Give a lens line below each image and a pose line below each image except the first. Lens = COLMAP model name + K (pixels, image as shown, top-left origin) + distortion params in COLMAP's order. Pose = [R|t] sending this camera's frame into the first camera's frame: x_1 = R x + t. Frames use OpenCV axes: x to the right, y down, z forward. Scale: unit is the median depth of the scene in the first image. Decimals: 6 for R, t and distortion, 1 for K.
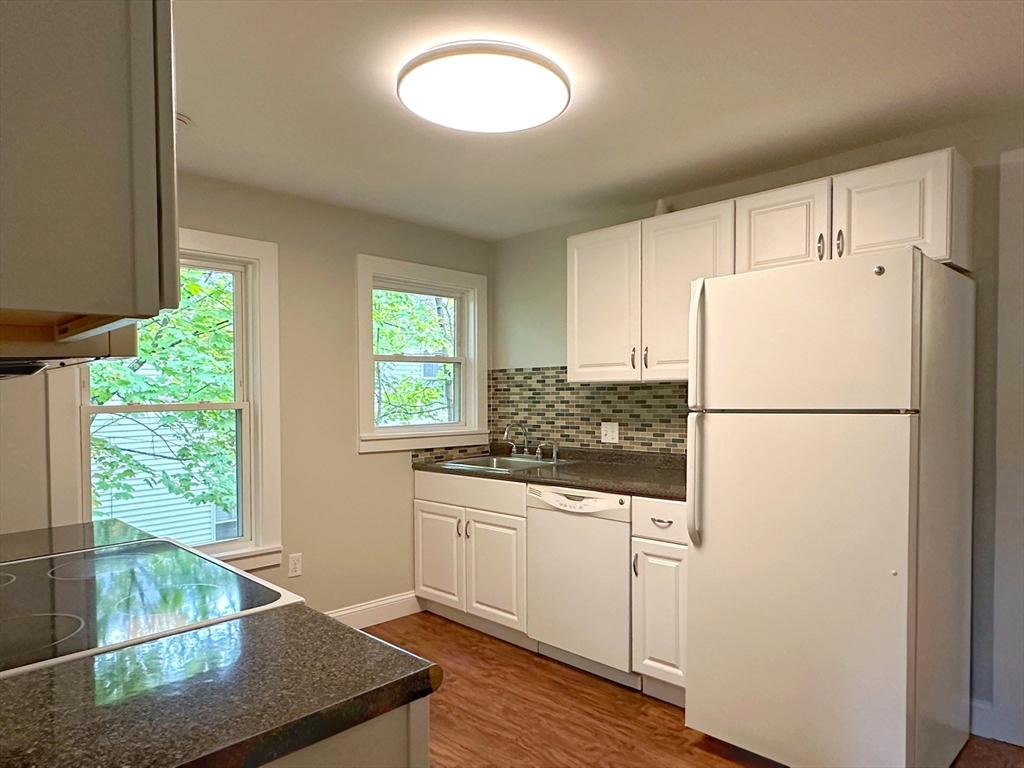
lens RADIAL K [[653.3, 0, 512.0], [0, 653.3, 384.0], [0, 0, 1]] dist [-0.000839, -0.000391]
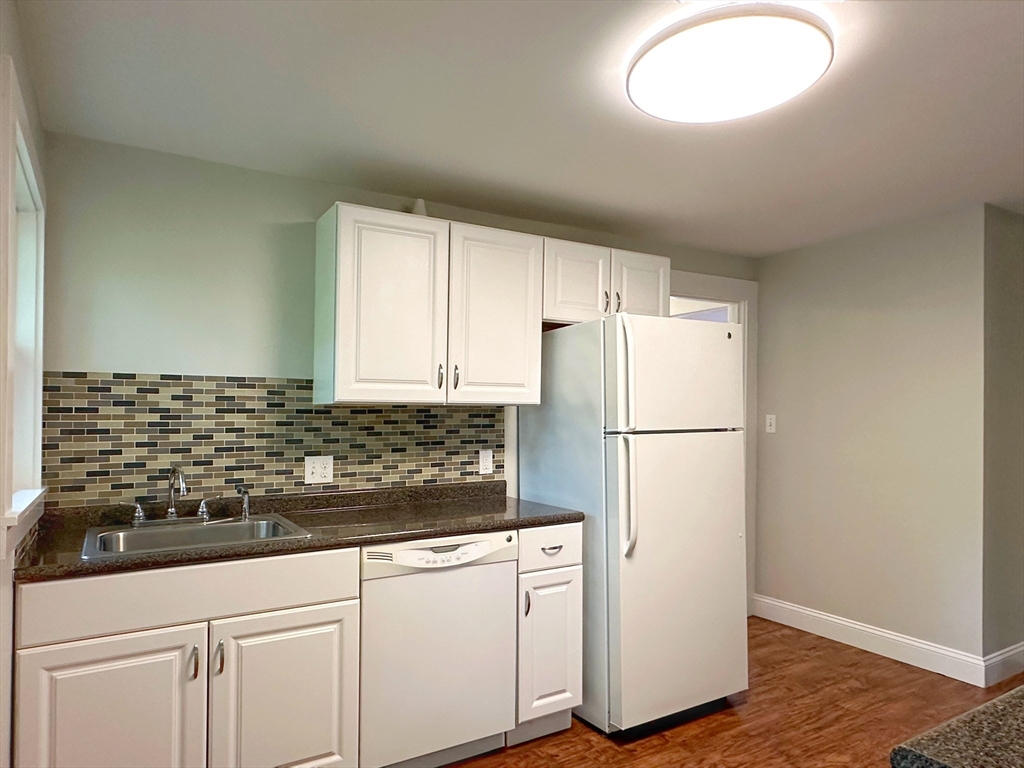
lens RADIAL K [[659.3, 0, 510.5], [0, 659.3, 405.6], [0, 0, 1]] dist [-0.000994, -0.001416]
pose [[0.233376, 0.031596, 0.971873, -0.554600], [-0.012523, 0.999487, -0.029487, 0.020350], [-0.972306, -0.005289, 0.233652, 0.618377]]
